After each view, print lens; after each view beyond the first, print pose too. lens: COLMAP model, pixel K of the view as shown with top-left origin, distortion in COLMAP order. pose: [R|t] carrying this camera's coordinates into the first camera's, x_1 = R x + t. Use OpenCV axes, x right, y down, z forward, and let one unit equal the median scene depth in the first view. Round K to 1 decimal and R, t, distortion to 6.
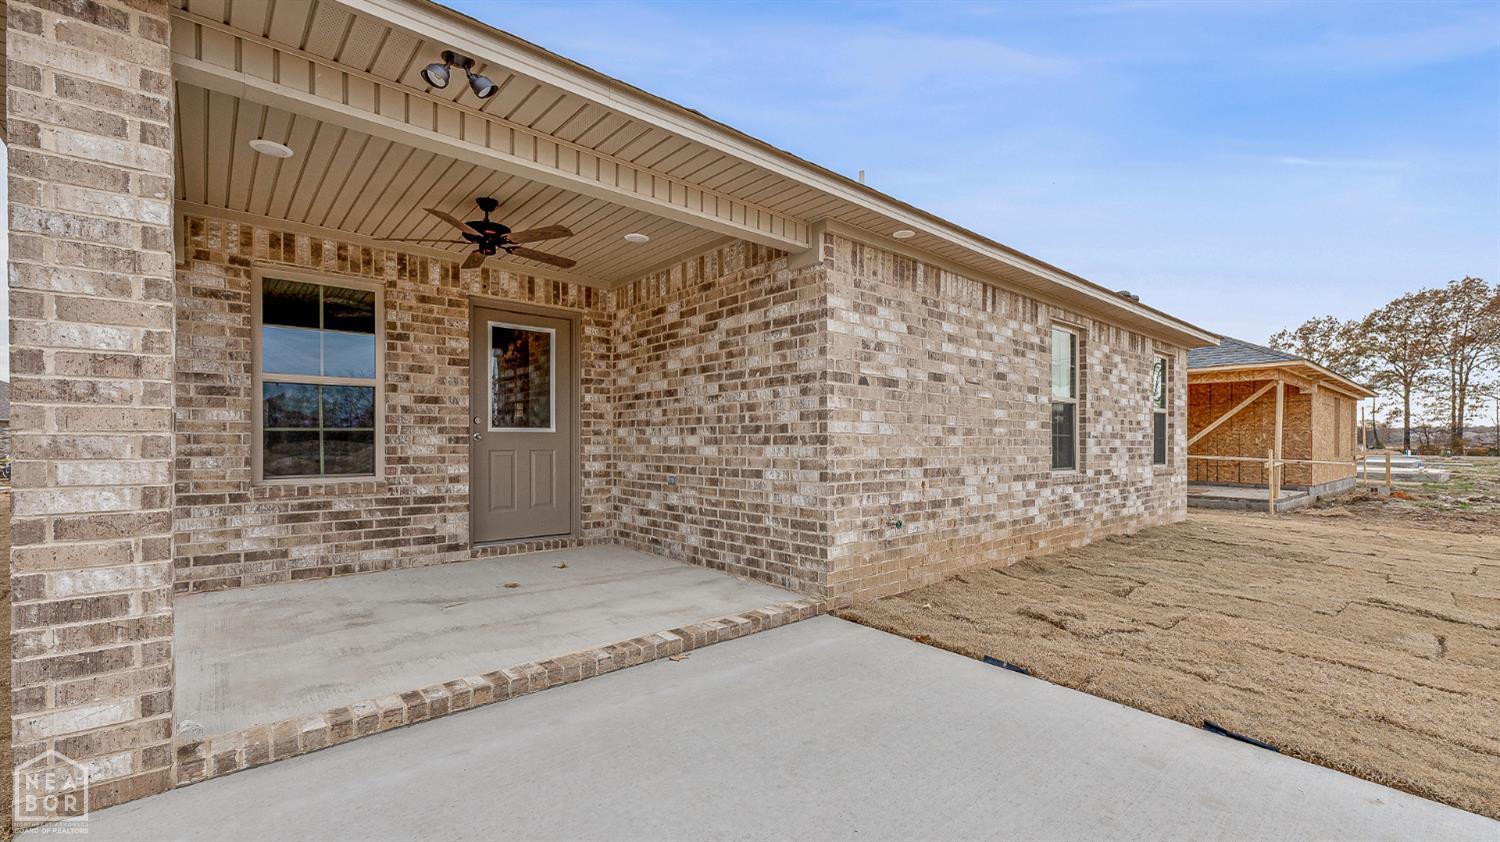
lens RADIAL K [[627.9, 0, 749.9], [0, 627.9, 436.0], [0, 0, 1]] dist [0.001268, 0.000145]
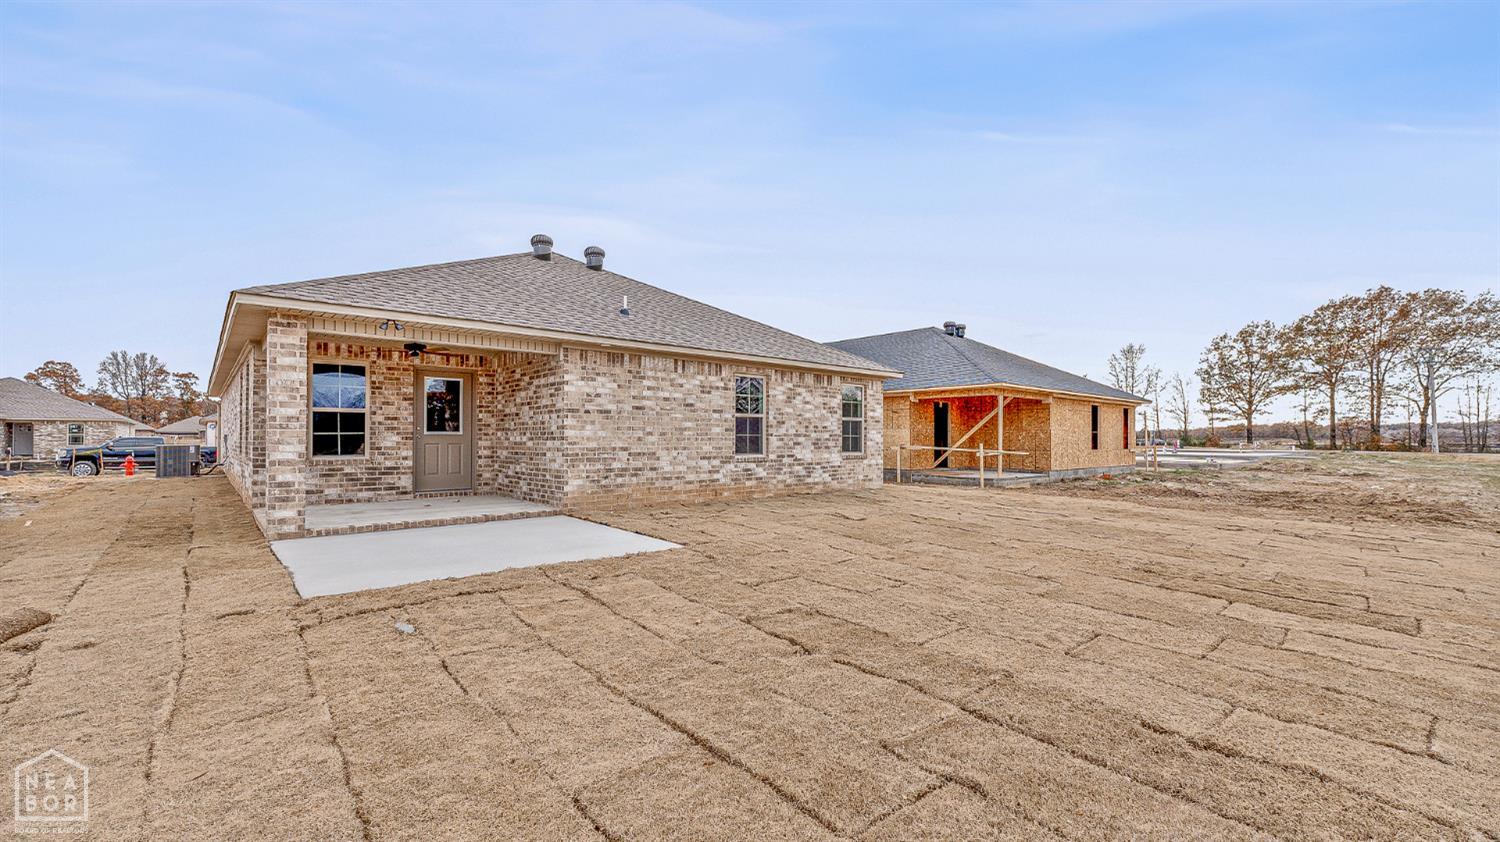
lens RADIAL K [[628.2, 0, 750.0], [0, 628.2, 421.0], [0, 0, 1]] dist [0.000238, 0.000057]
pose [[0.999970, -0.000840, 0.007704, 0.607344], [0.000983, 0.999825, -0.018667, -0.010633], [-0.007687, 0.018674, 0.999796, -0.999686]]
